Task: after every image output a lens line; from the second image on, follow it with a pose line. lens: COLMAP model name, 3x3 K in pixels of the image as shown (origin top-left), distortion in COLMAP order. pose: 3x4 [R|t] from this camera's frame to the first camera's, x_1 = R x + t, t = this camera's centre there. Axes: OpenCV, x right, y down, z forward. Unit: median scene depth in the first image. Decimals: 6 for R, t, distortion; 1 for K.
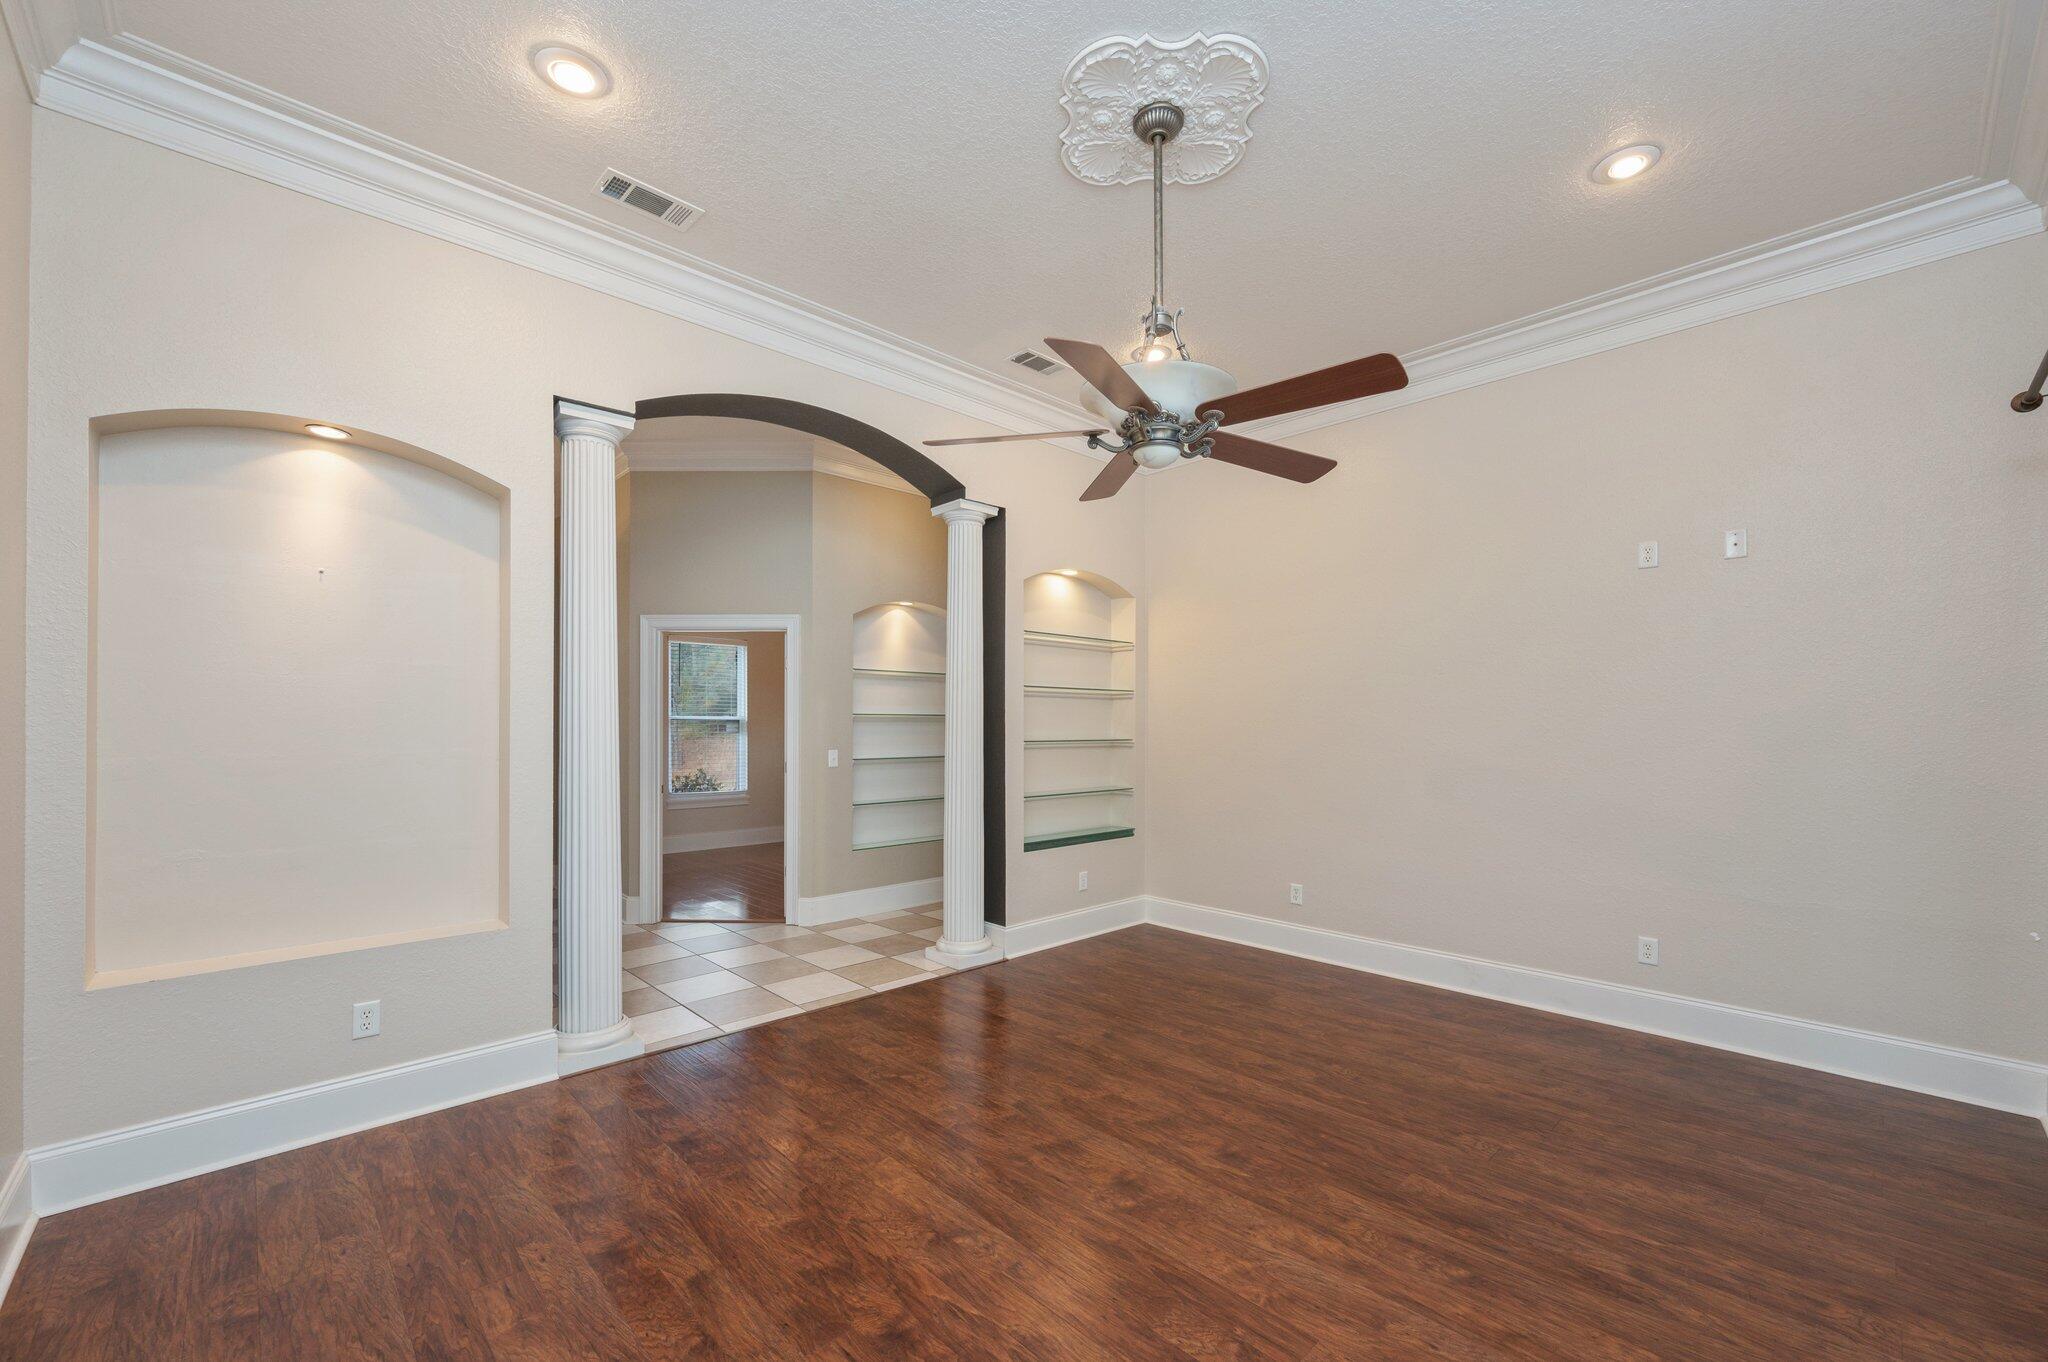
lens RADIAL K [[823.0, 0, 1017.3], [0, 823.0, 724.6], [0, 0, 1]] dist [0.000253, -0.000245]
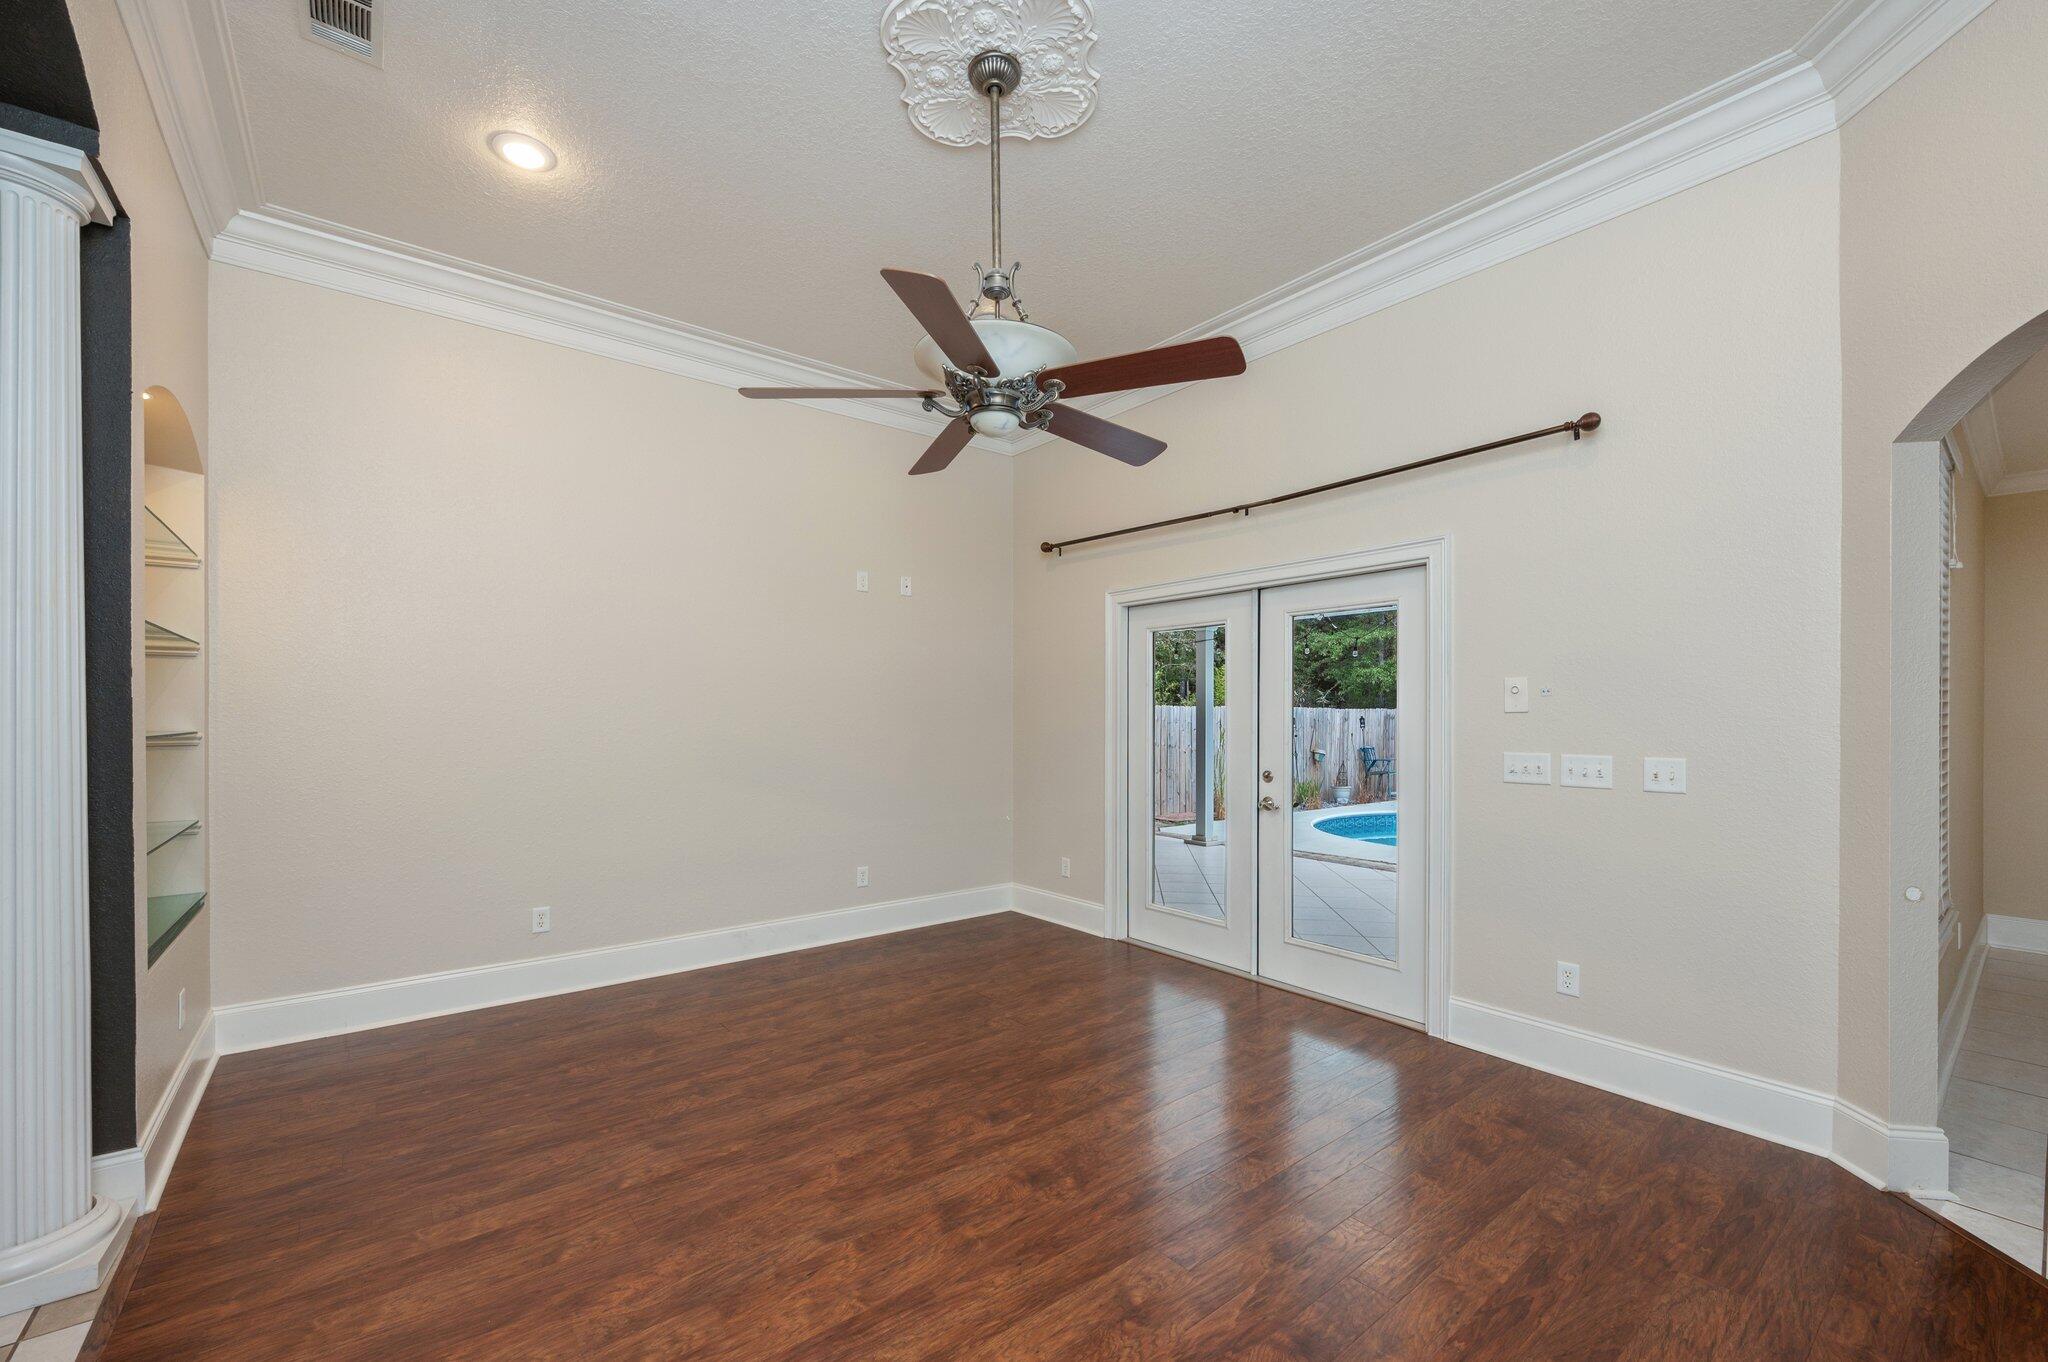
lens RADIAL K [[823.0, 0, 1022.9], [0, 823.0, 702.1], [0, 0, 1]] dist [0.000253, -0.000245]
pose [[0.089170, 0.014061, 0.995917, -0.660585], [-0.003345, 0.999899, -0.013818, 0.005010], [-0.996011, -0.002100, 0.089208, 0.721003]]
